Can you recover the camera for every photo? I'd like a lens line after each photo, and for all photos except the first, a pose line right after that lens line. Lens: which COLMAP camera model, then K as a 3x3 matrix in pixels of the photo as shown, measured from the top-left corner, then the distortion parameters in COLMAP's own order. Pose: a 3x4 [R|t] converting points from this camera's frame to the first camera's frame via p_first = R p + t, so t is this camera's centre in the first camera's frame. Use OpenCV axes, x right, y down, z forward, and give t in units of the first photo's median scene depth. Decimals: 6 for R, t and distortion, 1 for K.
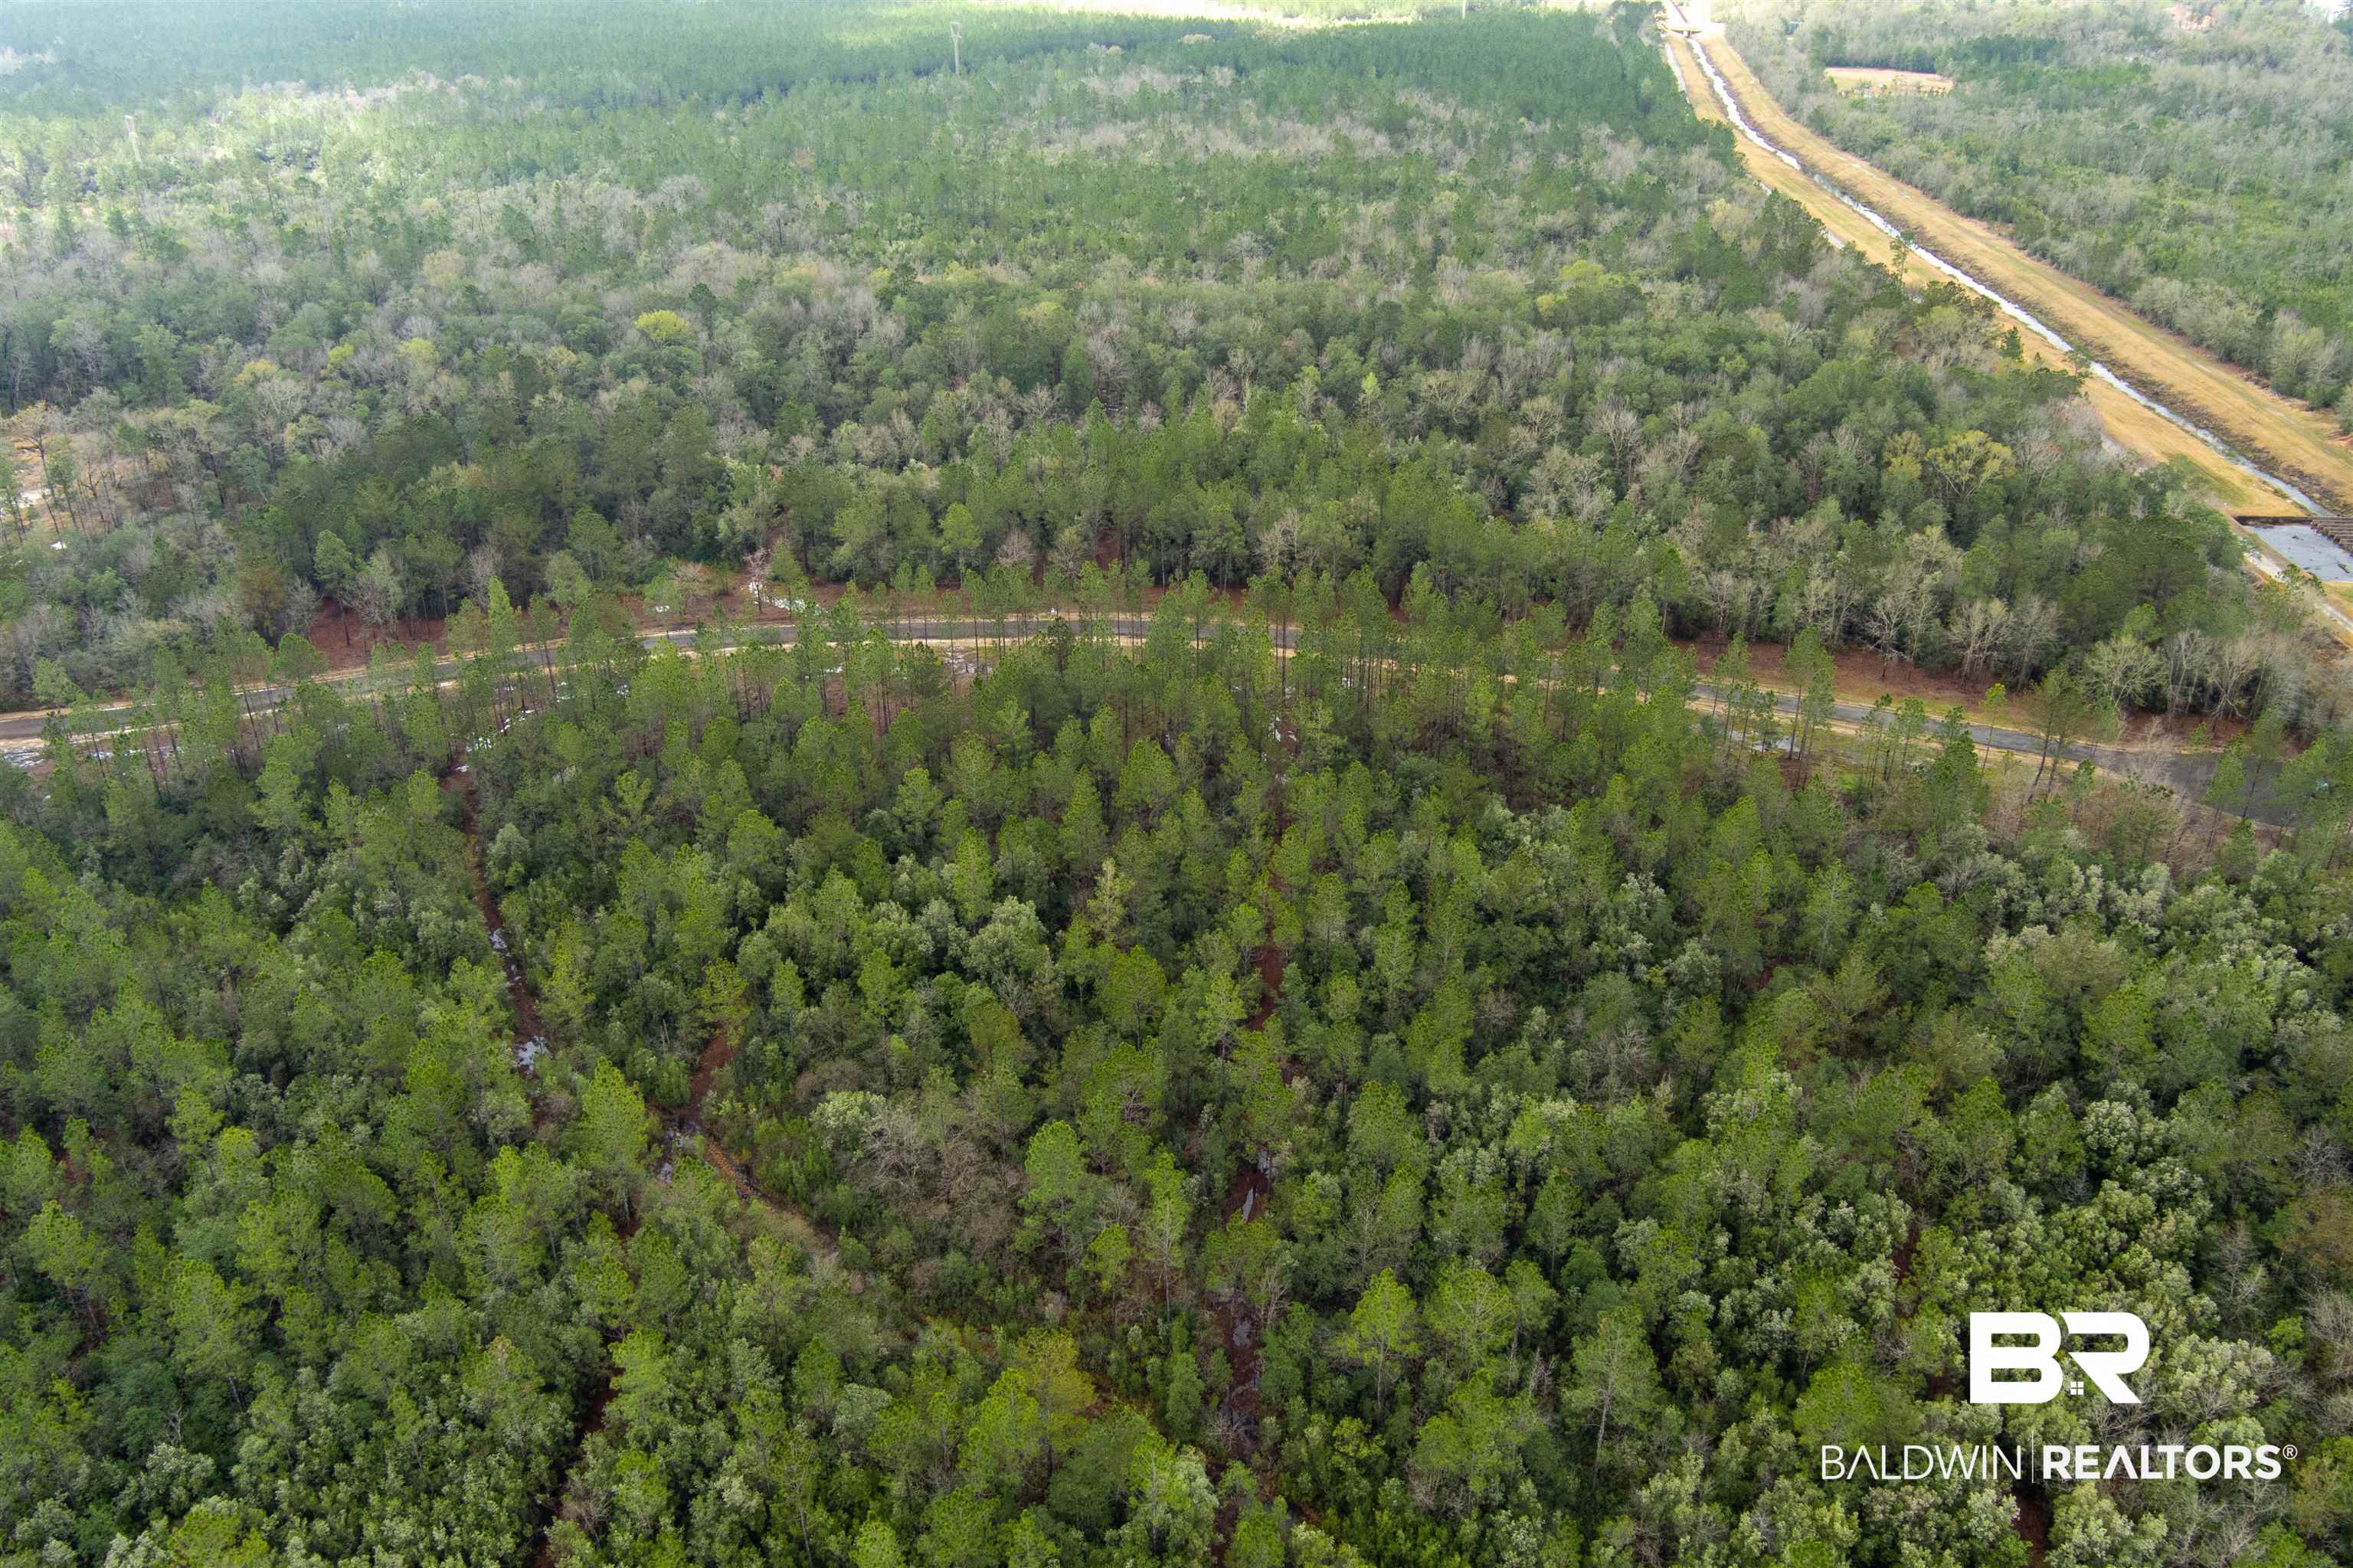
lens RADIAL K [[1910.8, 0, 1182.5], [0, 1910.8, 792.0], [0, 0, 1]] dist [-0.080660, 0.035155]
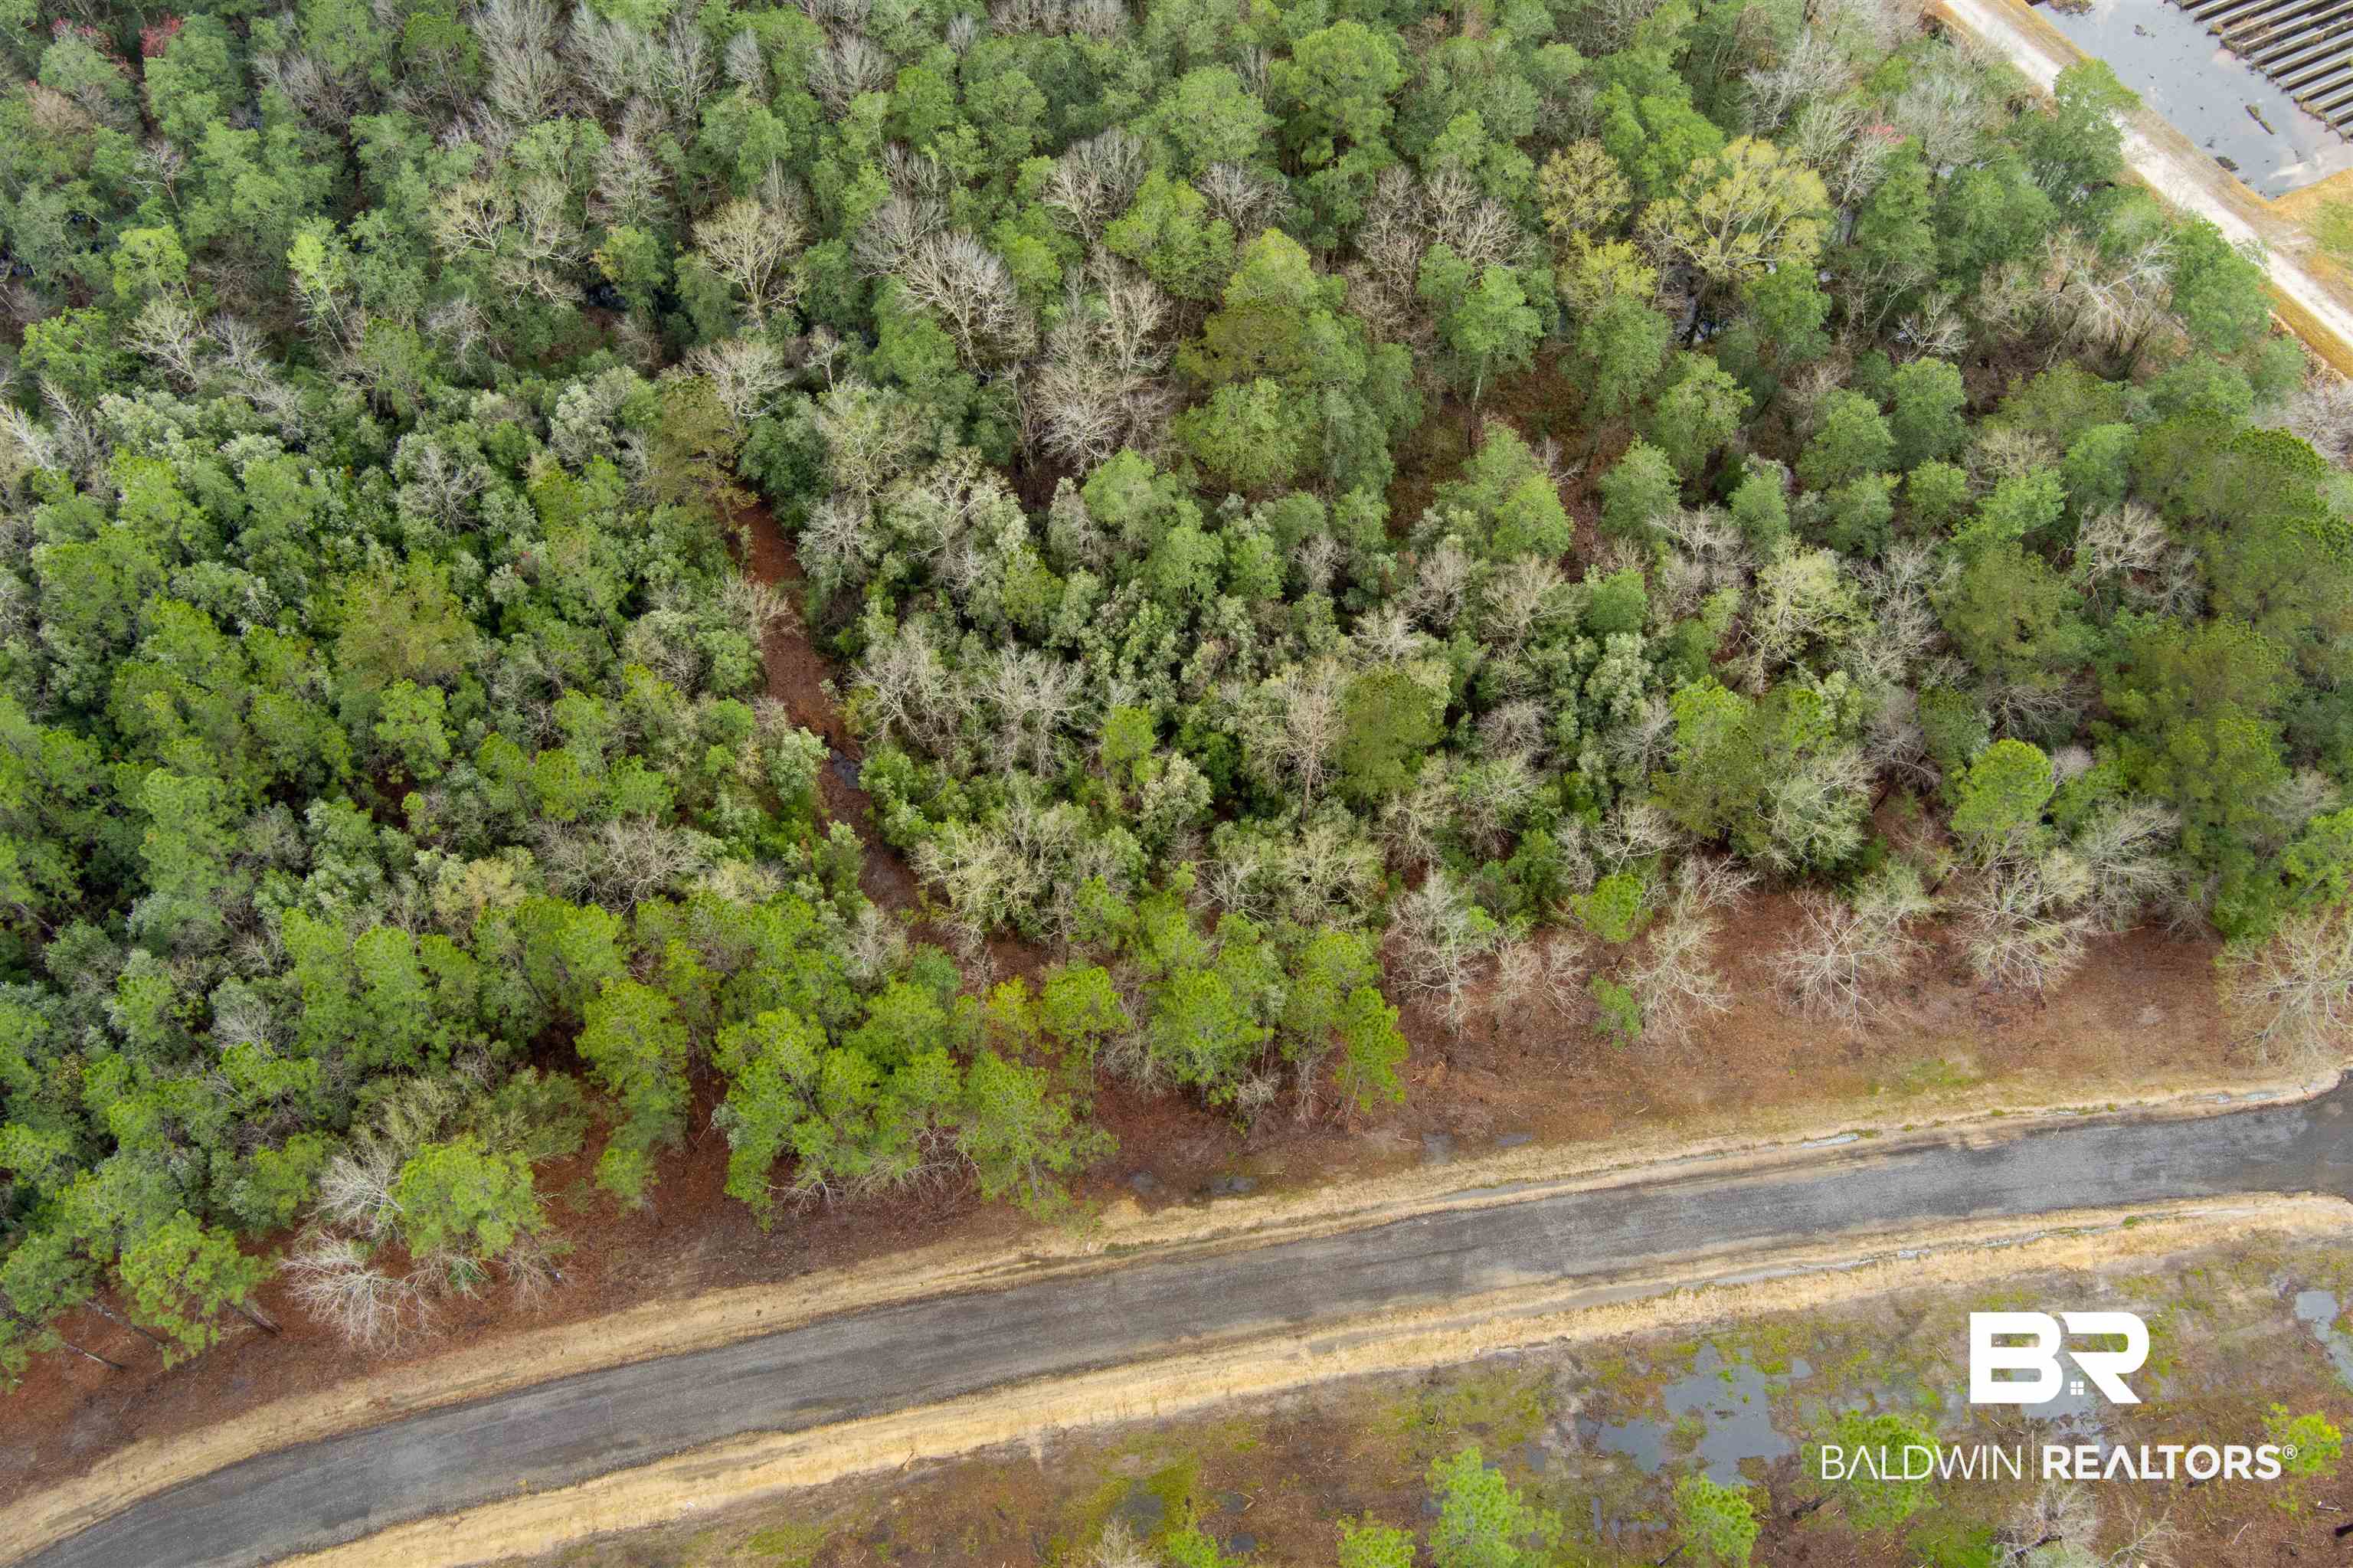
lens RADIAL K [[1910.8, 0, 1175.4], [0, 1910.8, 792.6], [0, 0, 1]] dist [-0.080660, 0.035155]
pose [[0.871877, -0.420444, 0.251112, 0.106707], [0.231536, 0.805731, 0.545150, -0.284615], [-0.431533, -0.417163, 0.799846, 0.531876]]
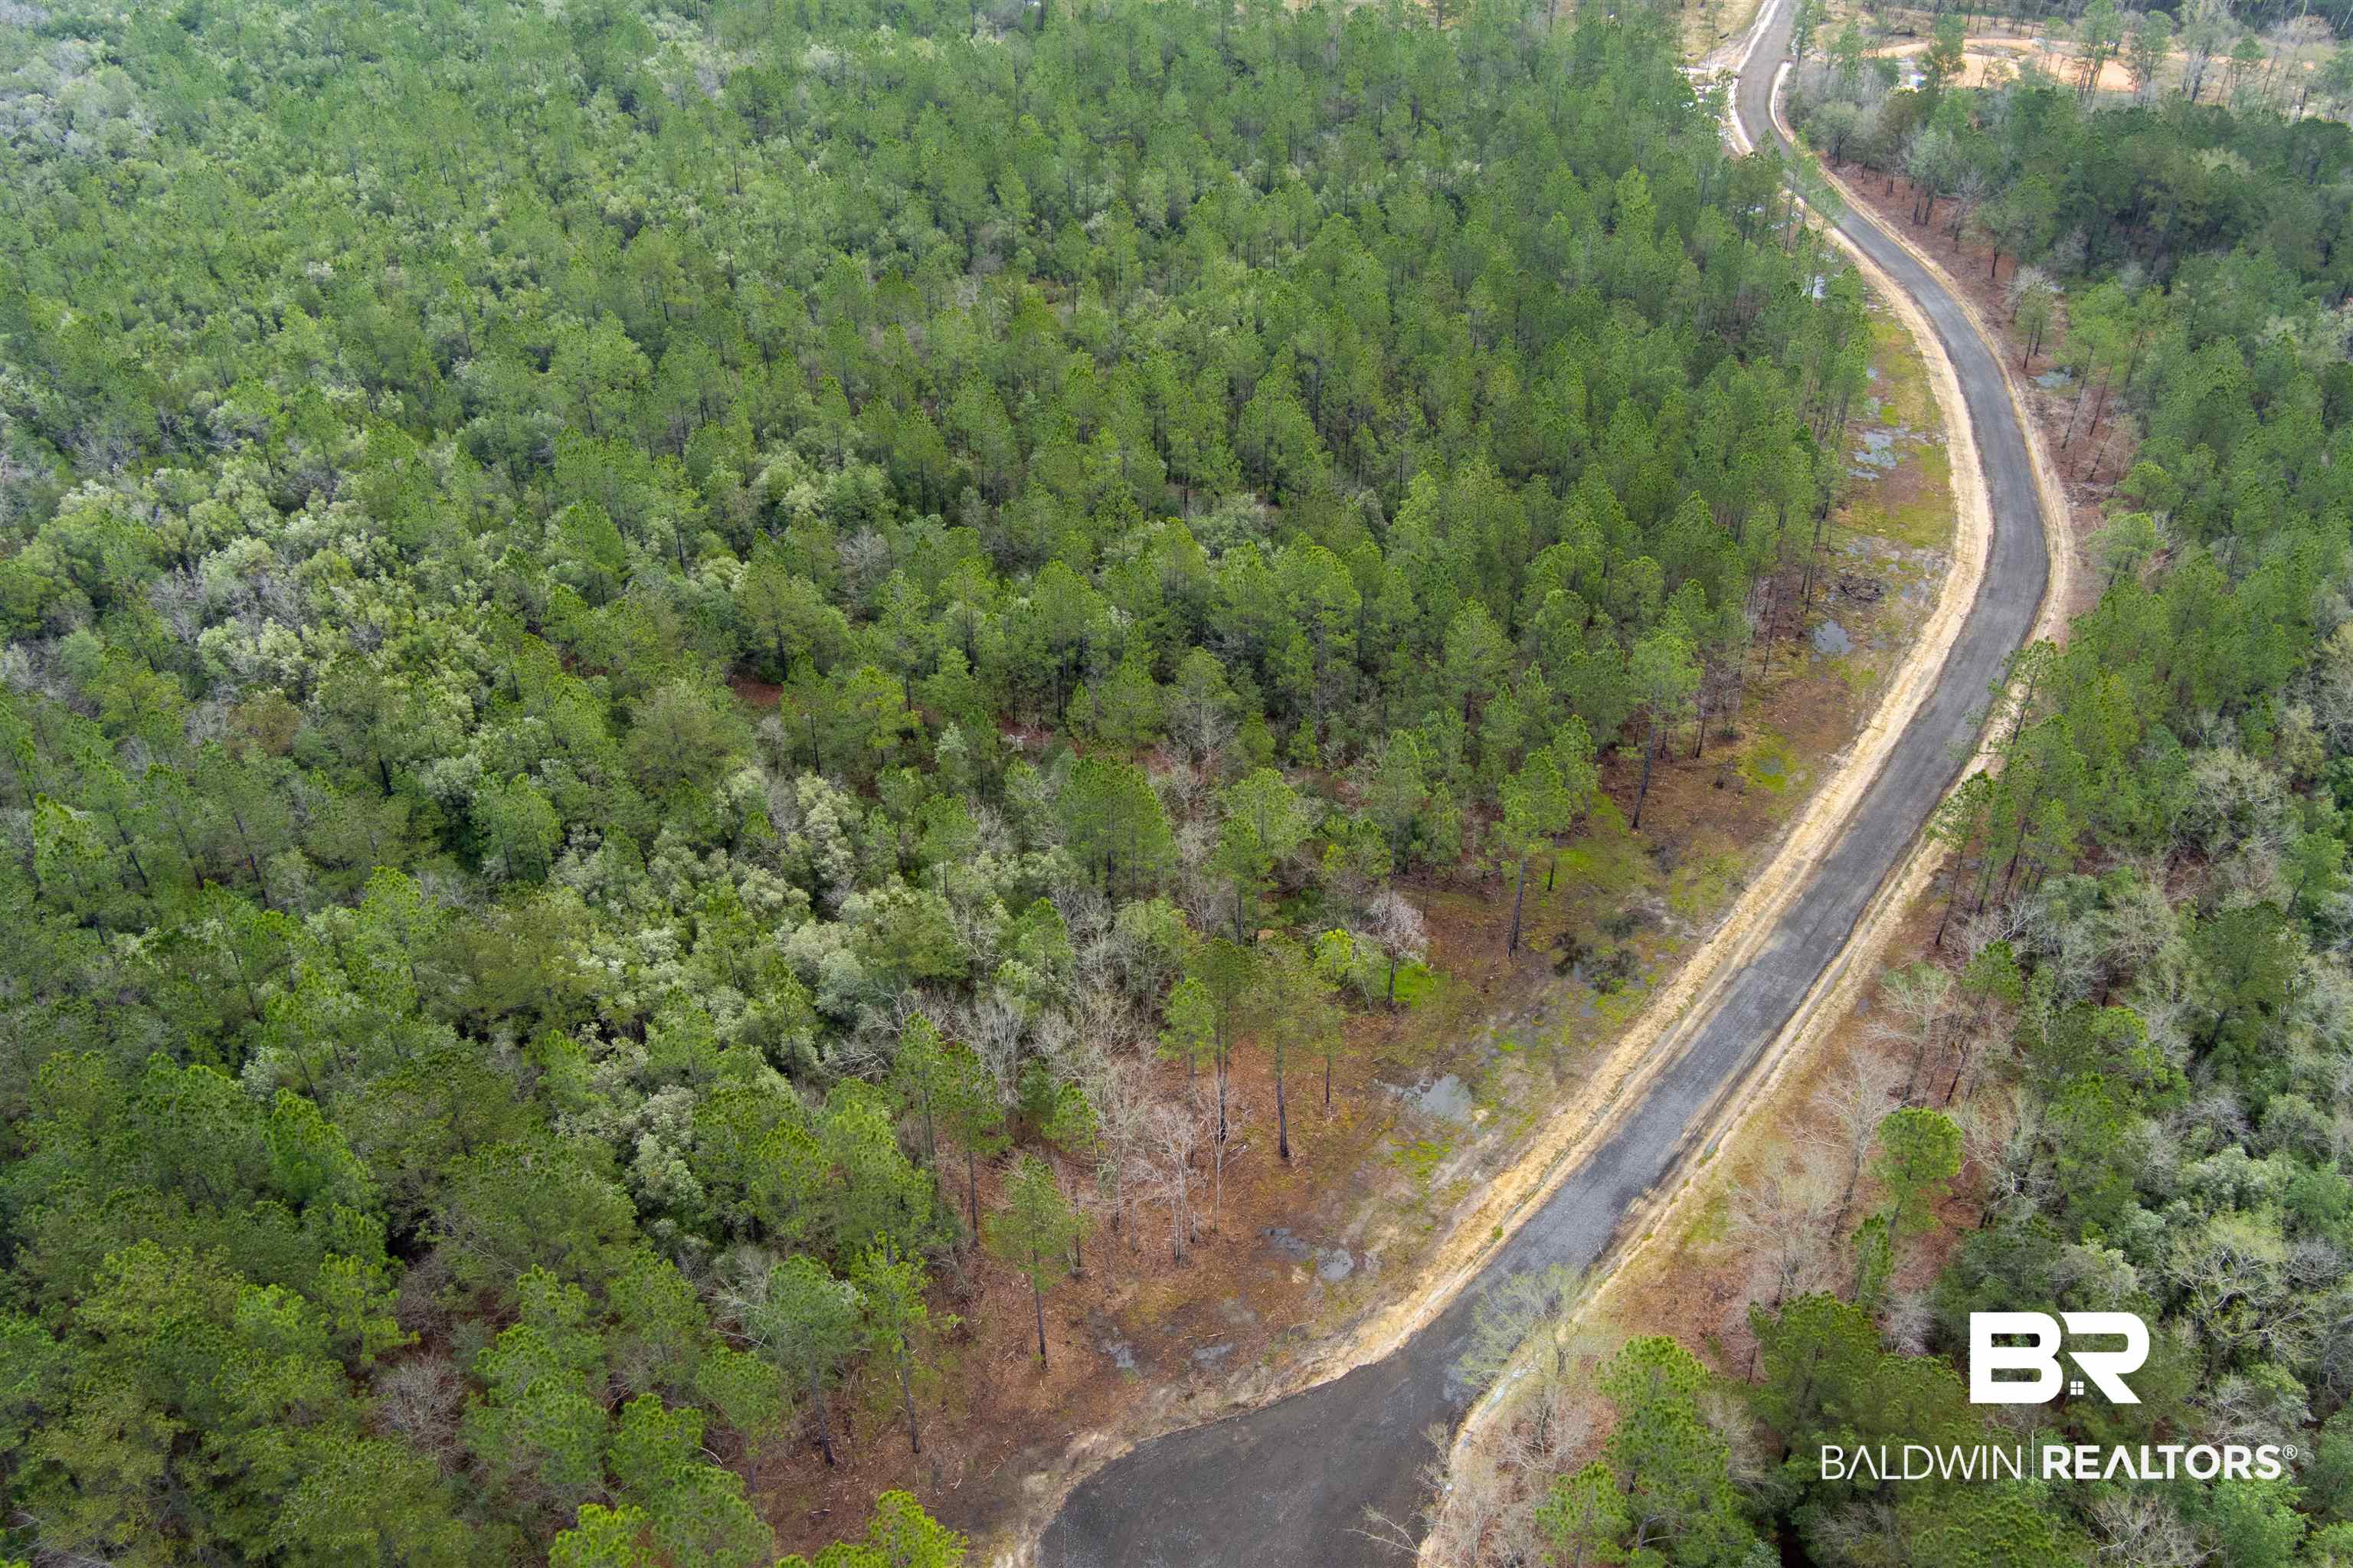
lens RADIAL K [[1910.8, 0, 1181.4], [0, 1910.8, 787.8], [0, 0, 1]] dist [-0.080660, 0.035155]
pose [[-0.279074, 0.555038, -0.783614, 0.541485], [-0.451431, 0.644409, 0.617209, -0.256449], [0.847543, 0.525994, 0.070724, 0.568606]]
